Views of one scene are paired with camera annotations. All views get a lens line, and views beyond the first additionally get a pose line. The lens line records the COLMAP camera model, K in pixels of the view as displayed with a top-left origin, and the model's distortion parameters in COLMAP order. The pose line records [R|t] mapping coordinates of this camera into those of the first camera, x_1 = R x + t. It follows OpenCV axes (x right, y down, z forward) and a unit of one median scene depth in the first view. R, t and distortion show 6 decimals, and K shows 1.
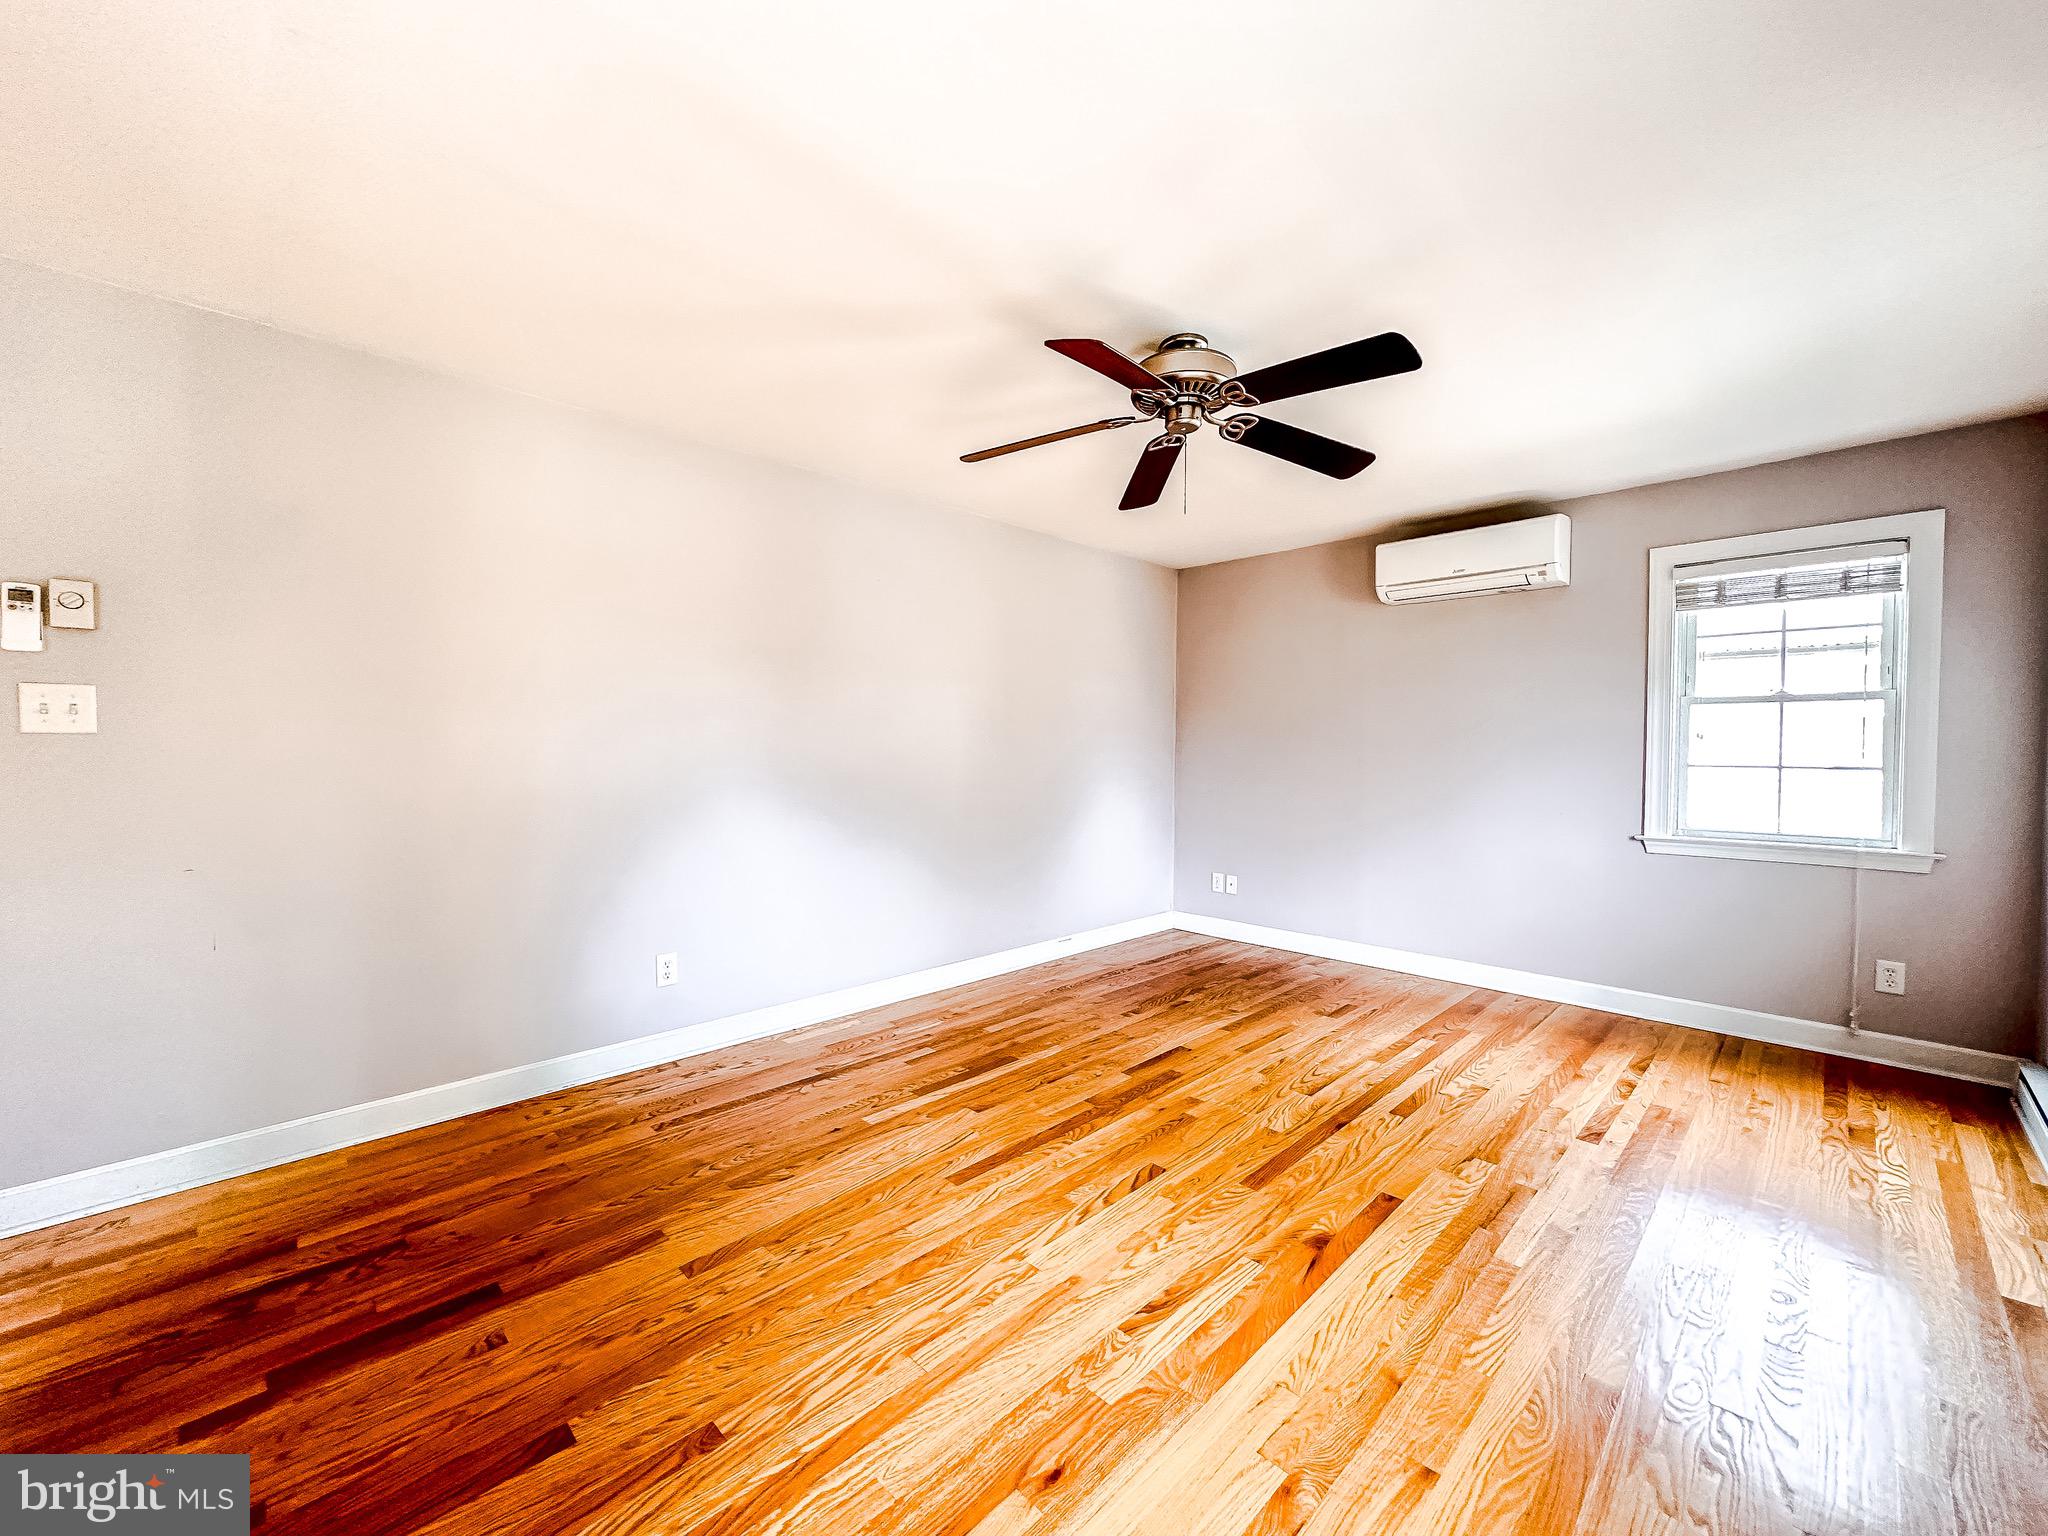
lens RADIAL K [[818.5, 0, 1025.0], [0, 818.5, 767.8], [0, 0, 1]] dist [-0.001217, -0.000102]
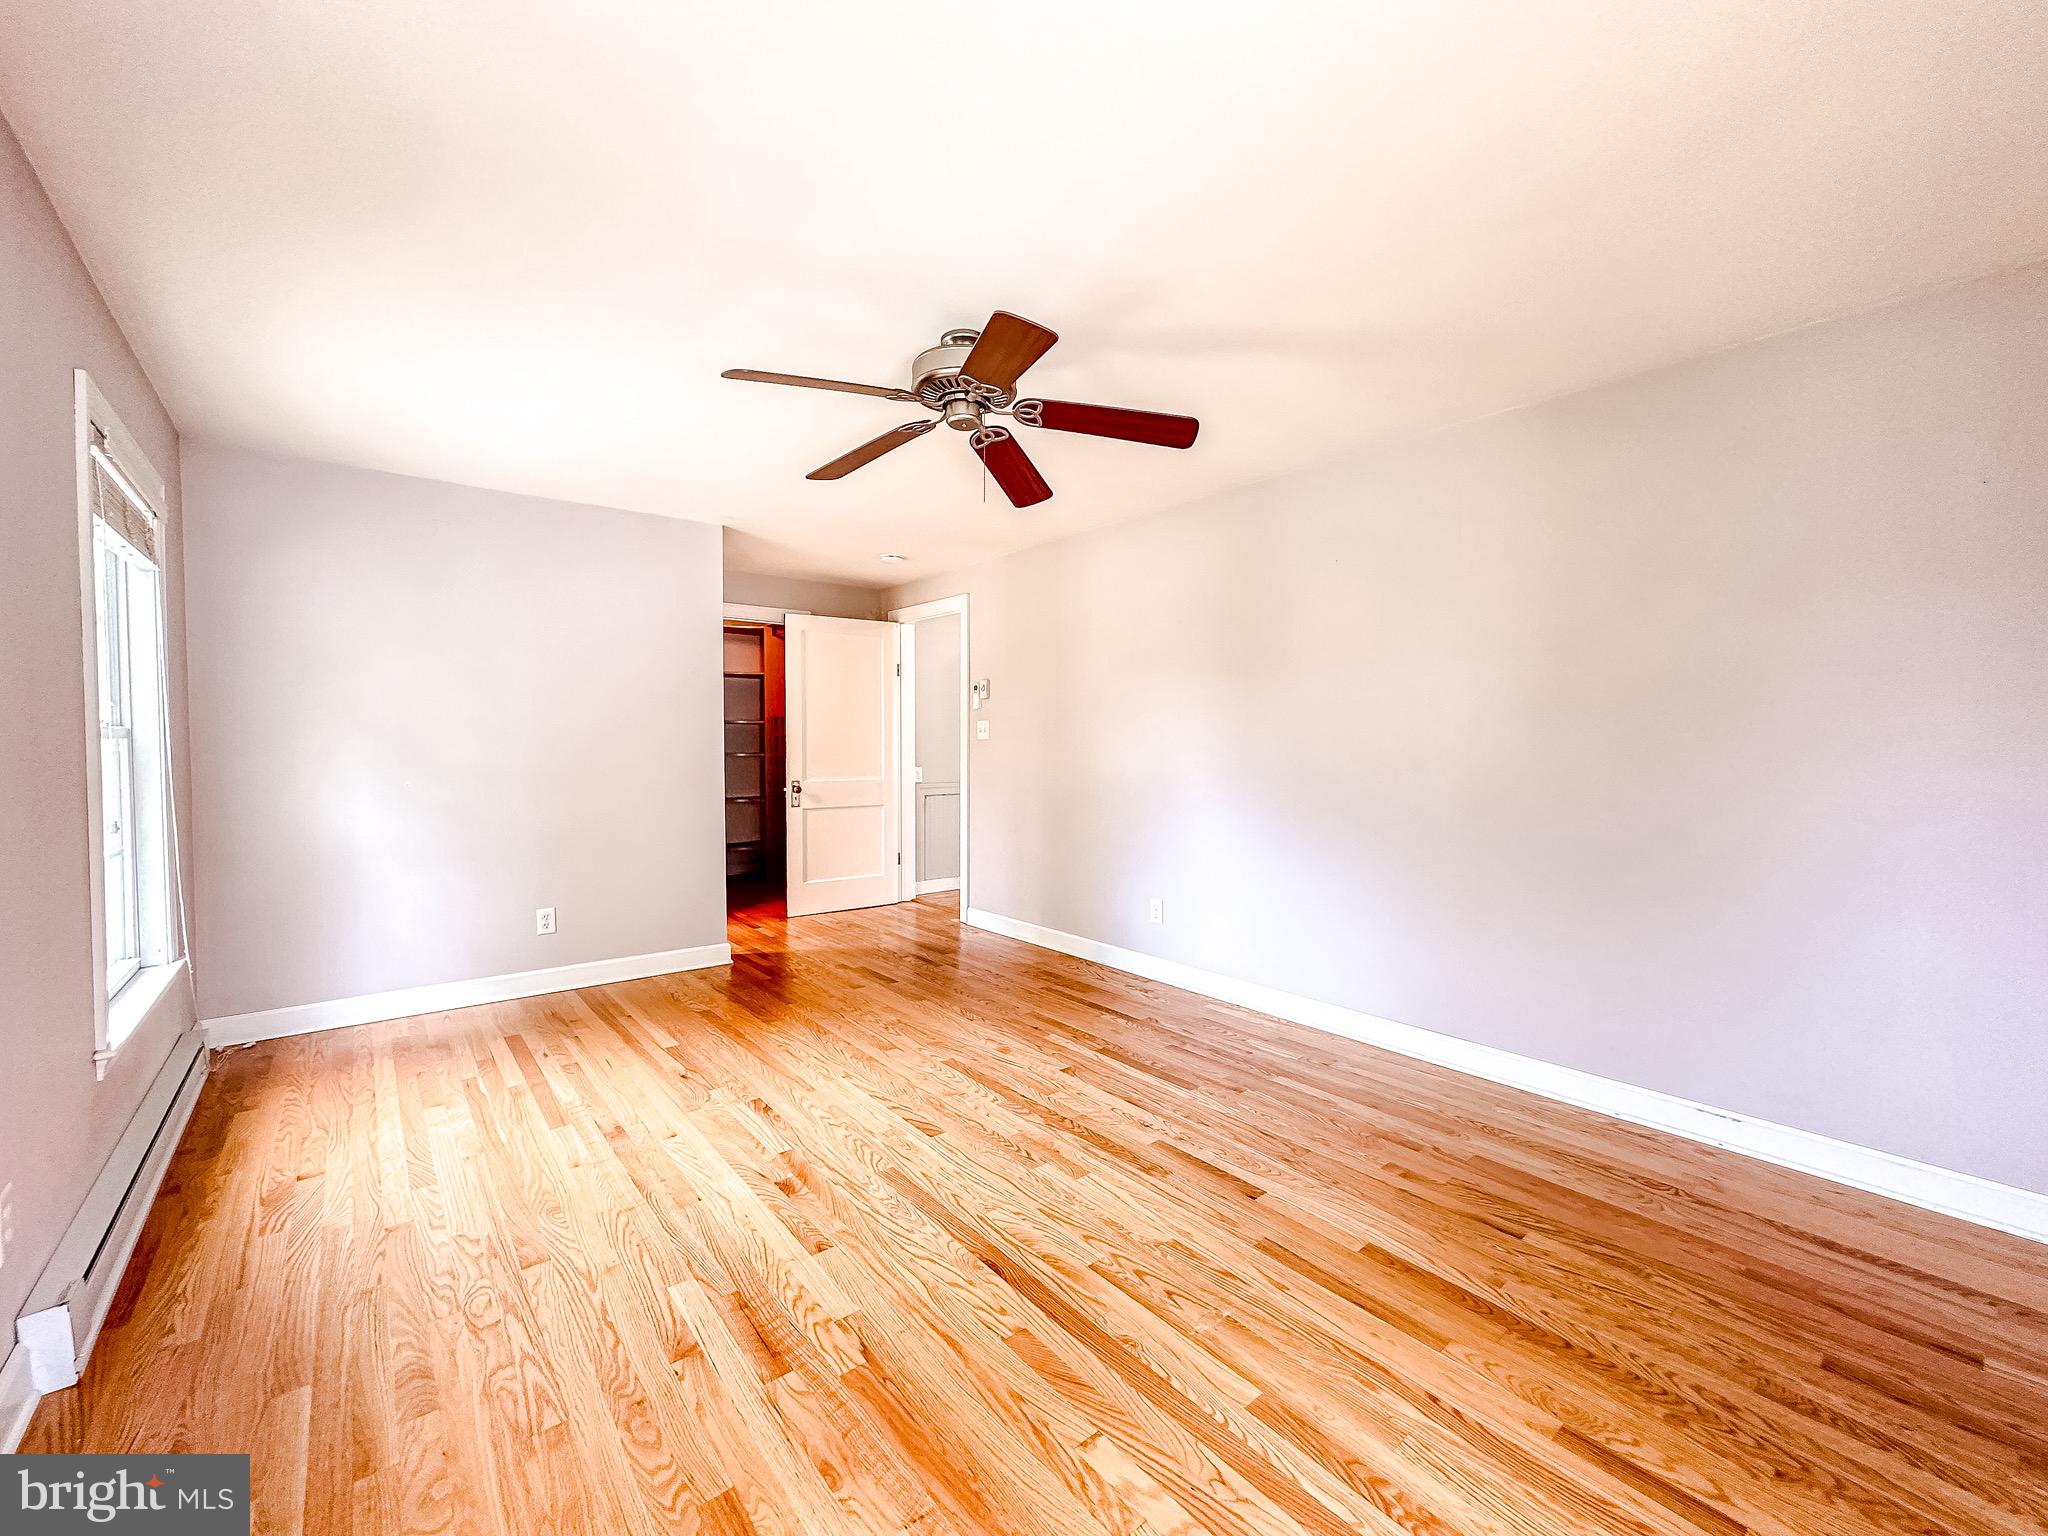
lens RADIAL K [[818.5, 0, 1025.0], [0, 818.5, 767.8], [0, 0, 1]] dist [-0.001217, -0.000102]
pose [[-0.092567, 0.026097, -0.995364, 0.851646], [-0.030606, 0.999110, 0.029041, -0.018746], [0.995236, 0.033152, -0.091686, 0.842939]]
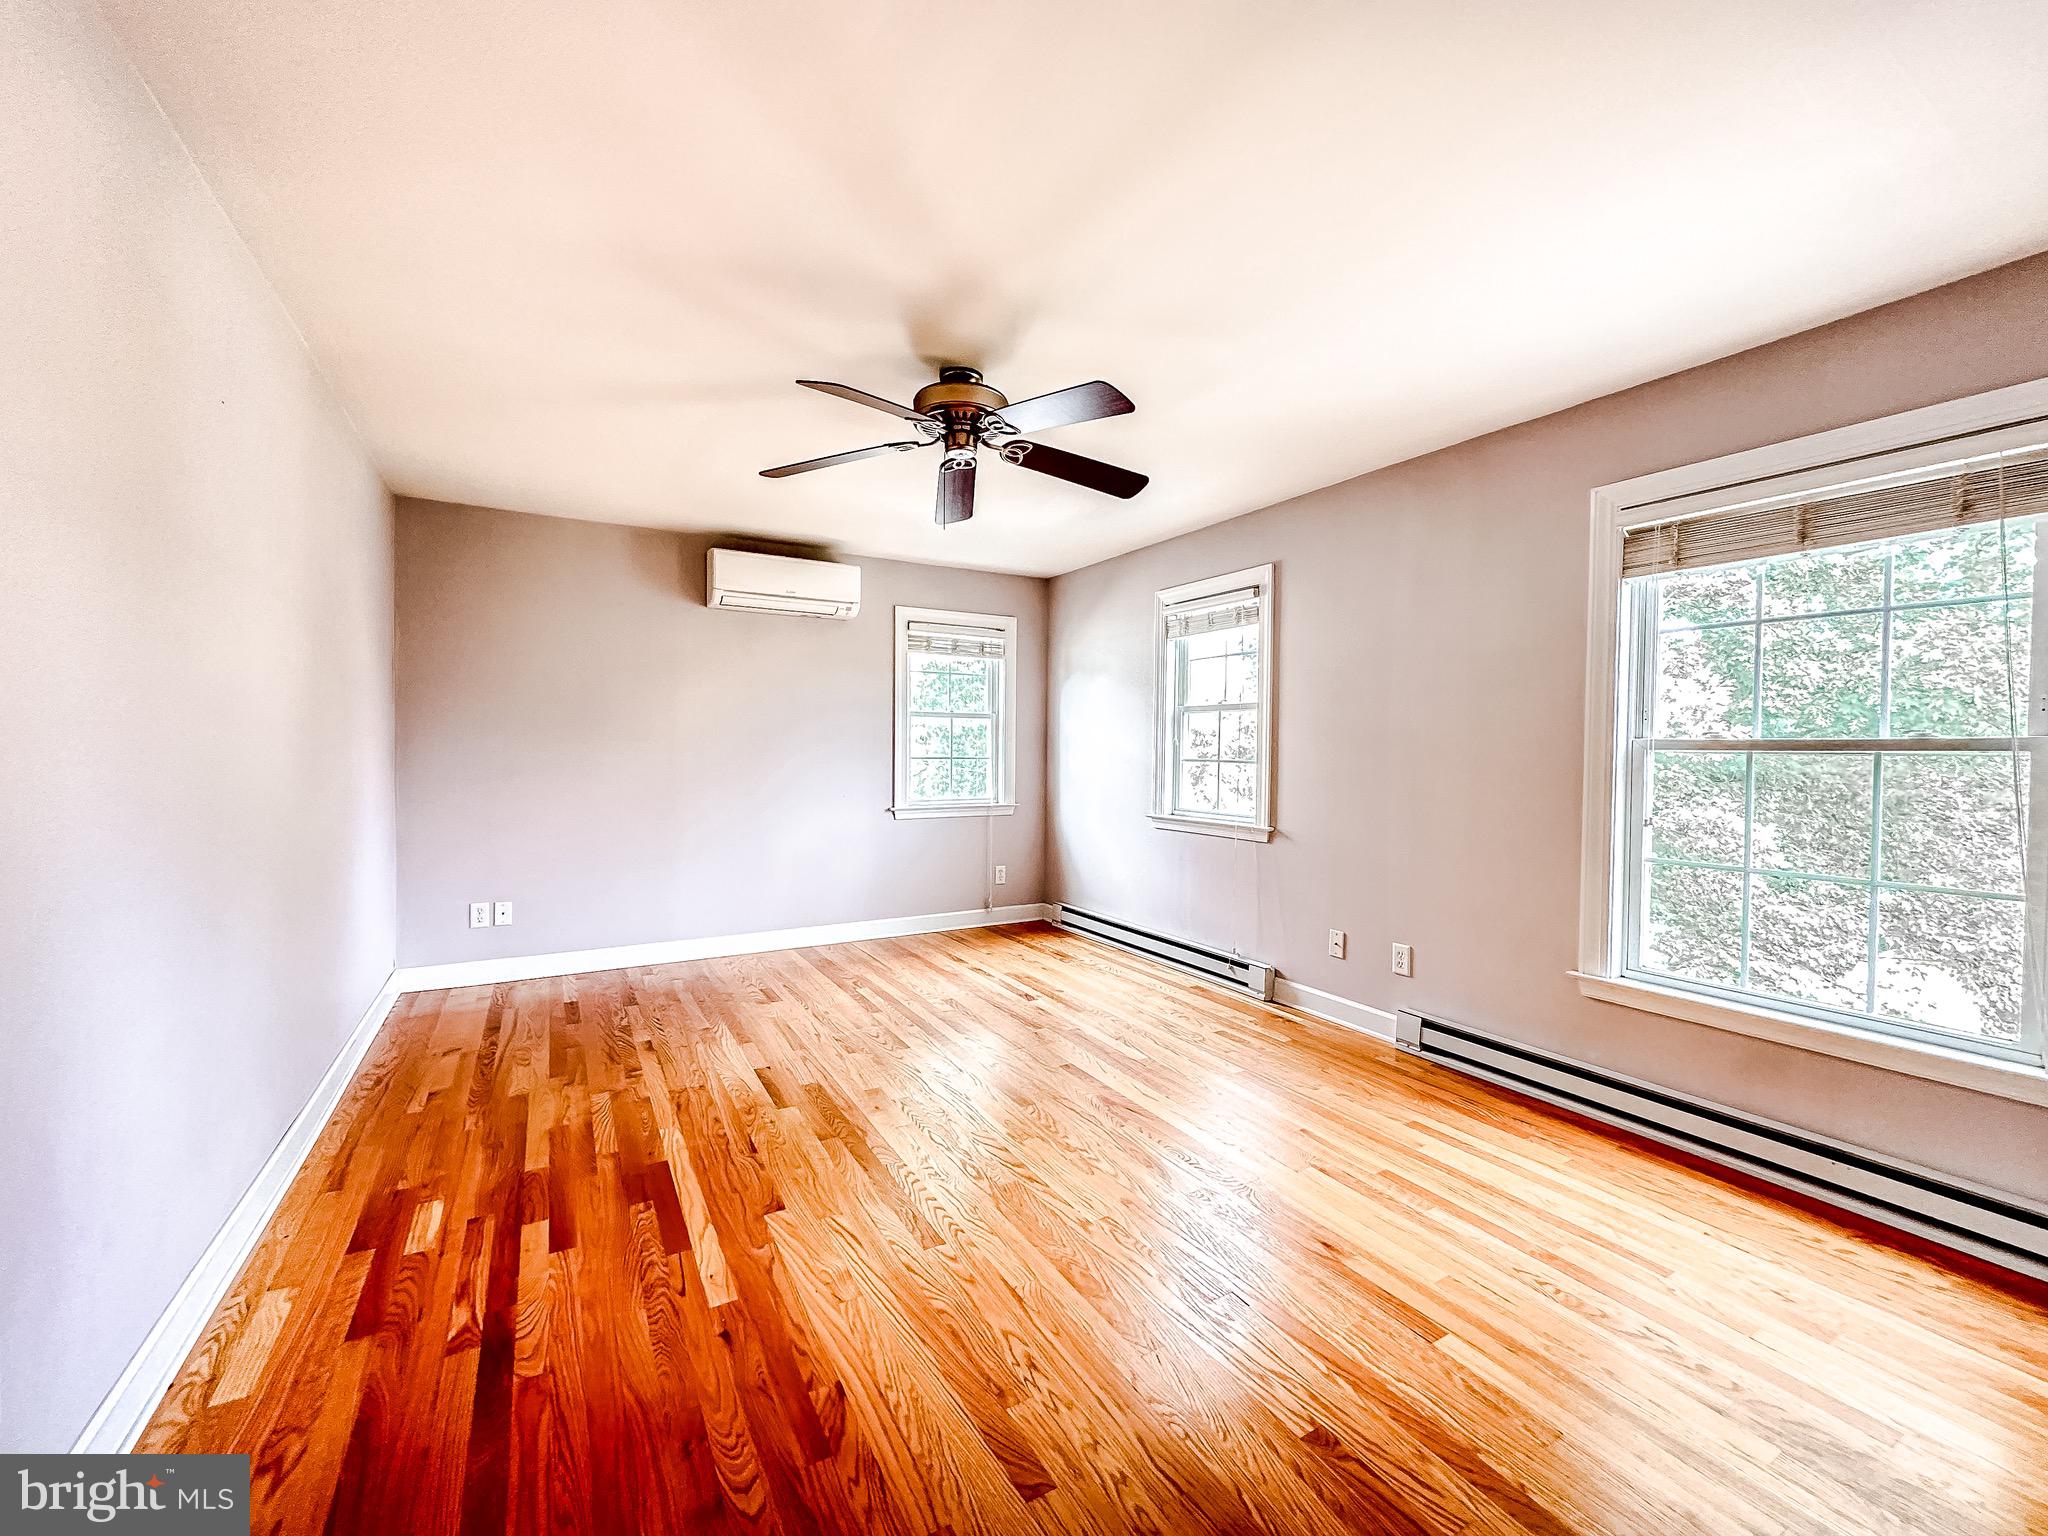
lens RADIAL K [[818.5, 0, 1025.0], [0, 818.5, 767.8], [0, 0, 1]] dist [-0.001217, -0.000102]
pose [[0.250855, -0.024769, 0.967708, -0.607866], [0.017489, 0.999625, 0.021052, -0.013091], [-0.967867, 0.011643, 0.251194, 0.464253]]
